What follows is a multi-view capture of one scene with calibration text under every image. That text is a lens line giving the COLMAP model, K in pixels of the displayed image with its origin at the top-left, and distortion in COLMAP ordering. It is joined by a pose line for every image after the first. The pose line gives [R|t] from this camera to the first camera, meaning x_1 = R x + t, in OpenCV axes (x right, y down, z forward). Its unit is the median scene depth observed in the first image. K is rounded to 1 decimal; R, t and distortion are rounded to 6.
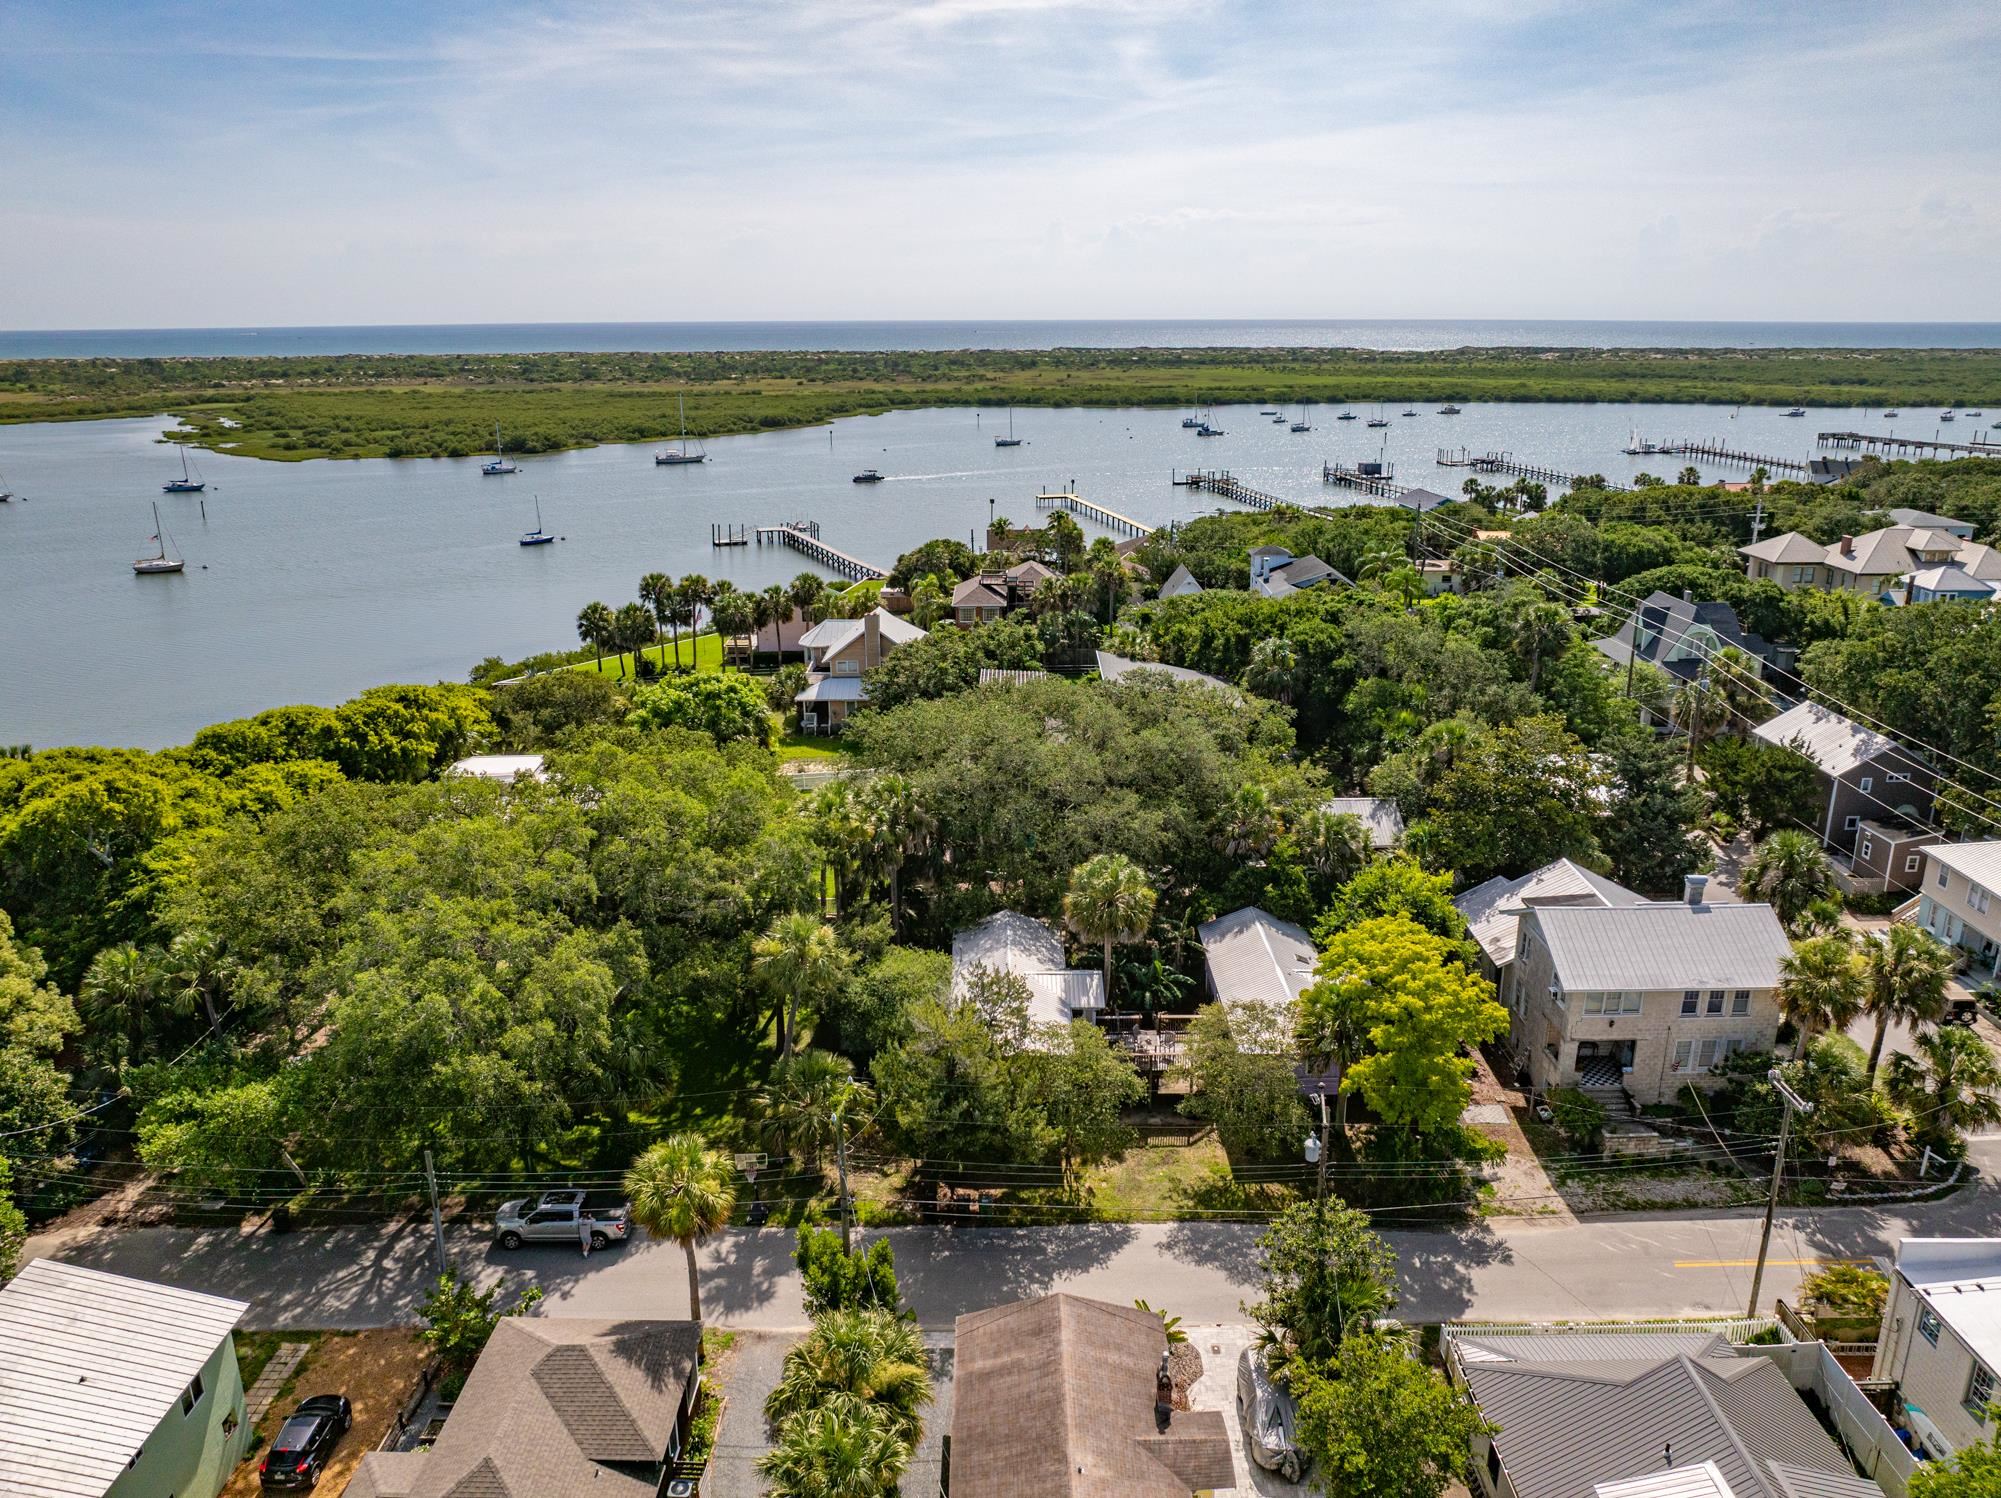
lens RADIAL K [[1404.8, 0, 1001.0], [0, 1404.8, 743.8], [0, 0, 1]] dist [-0.032123, -0.004919]
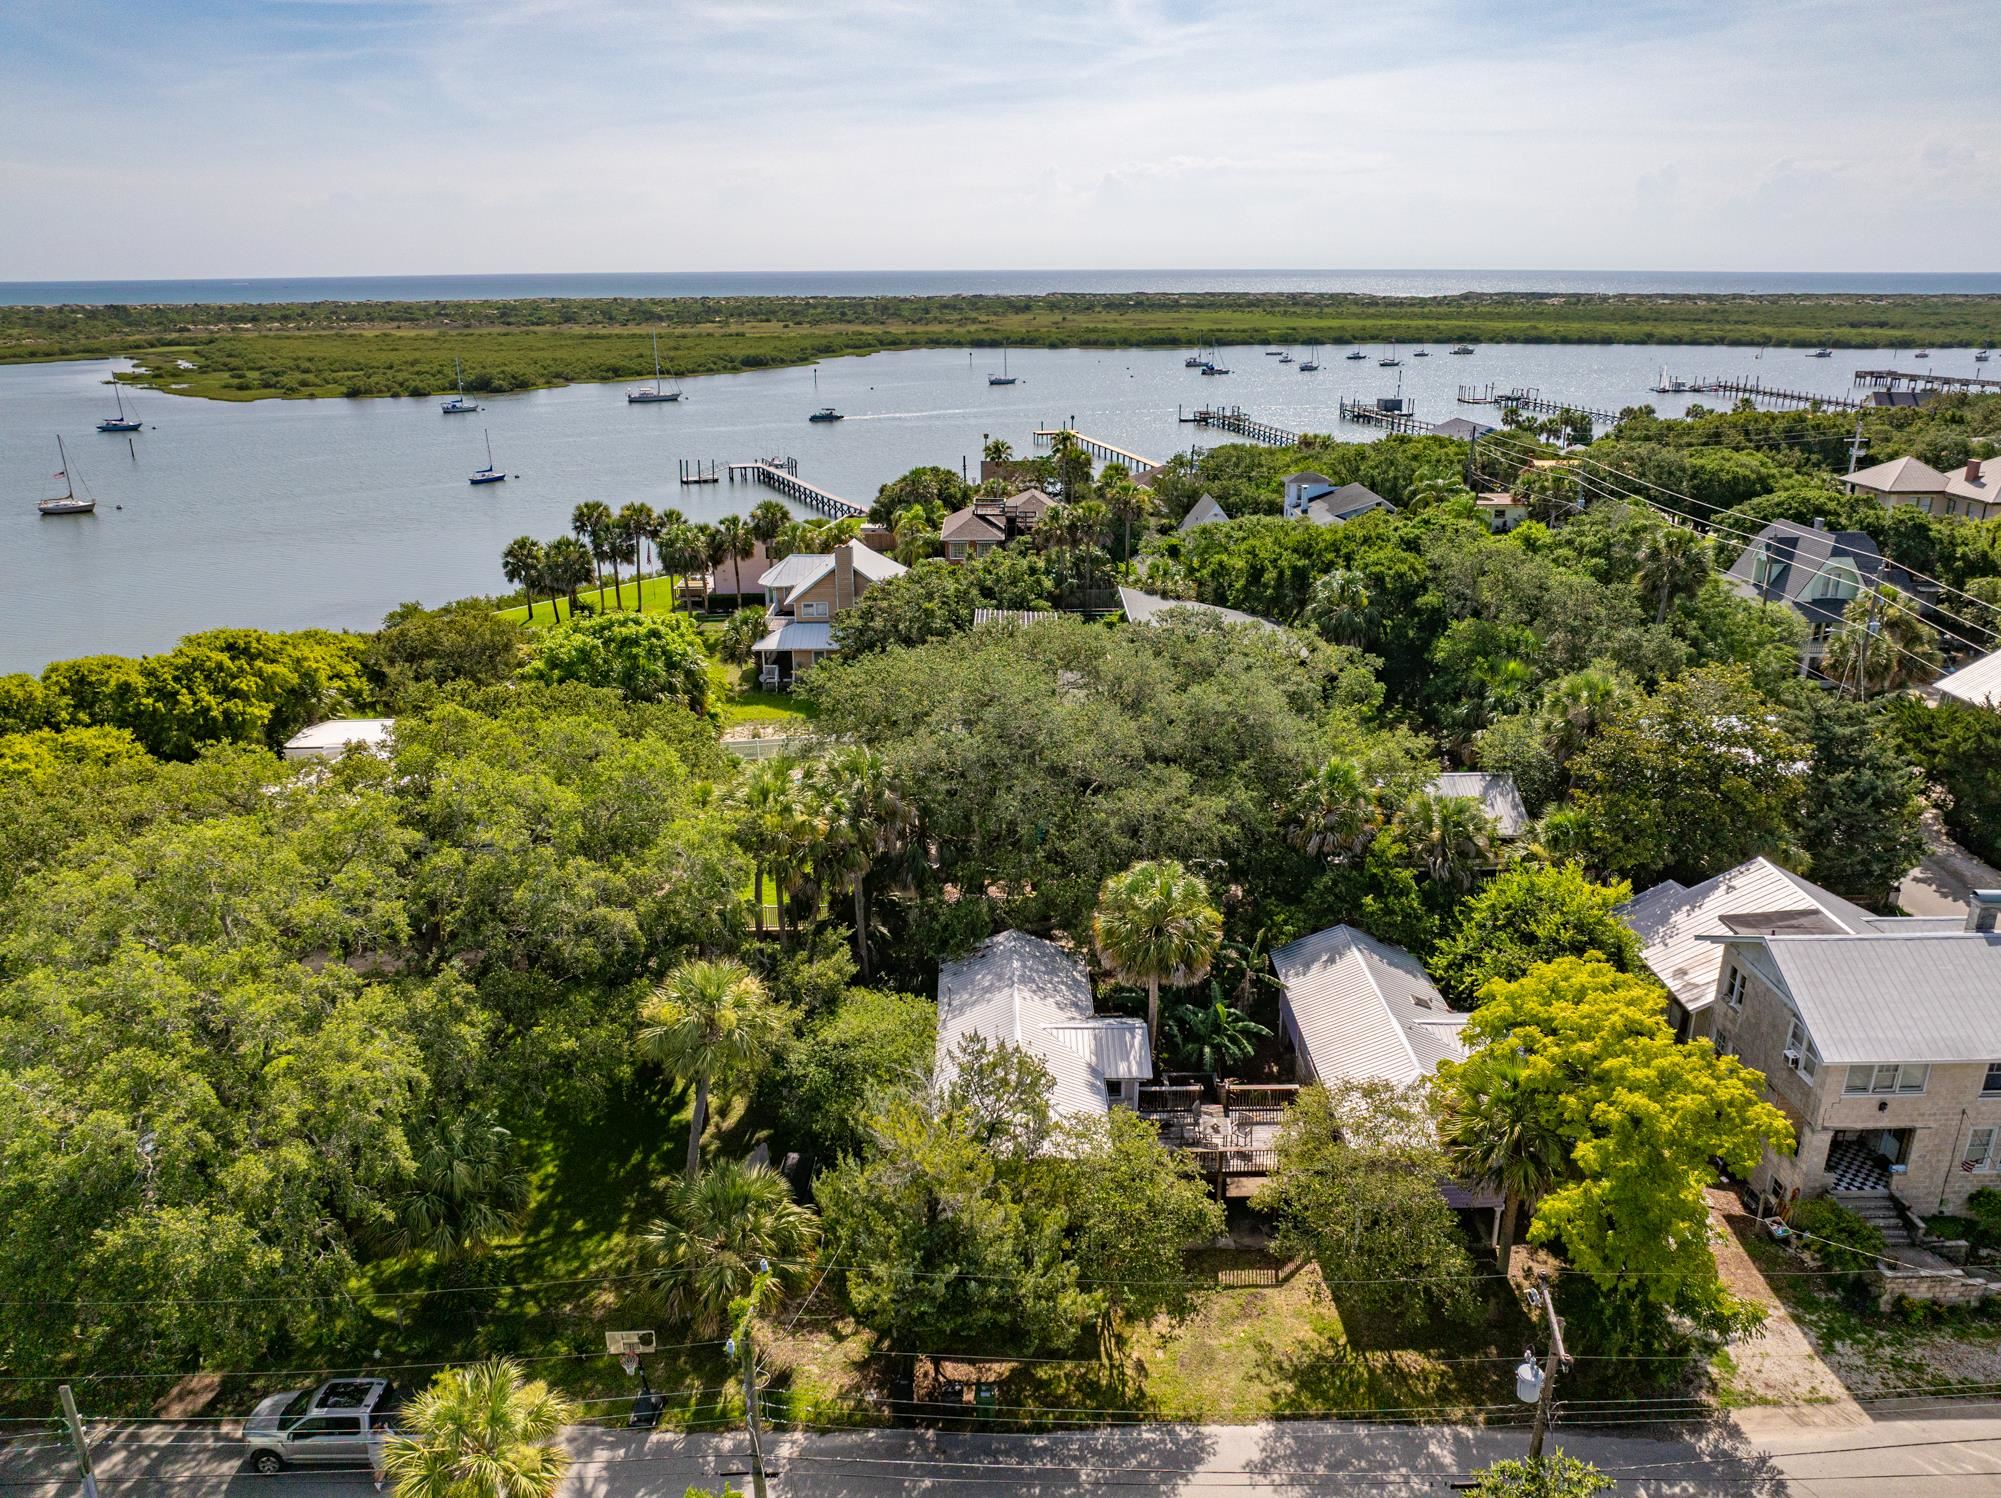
lens RADIAL K [[1408.8, 0, 1001.5], [0, 1408.8, 743.5], [0, 0, 1]] dist [-0.046250, 0.017781]
pose [[0.999985, -0.001967, 0.005117, -0.004441], [0.001803, 0.999487, 0.031967, -0.002774], [-0.005177, -0.031957, 0.999476, 0.233875]]
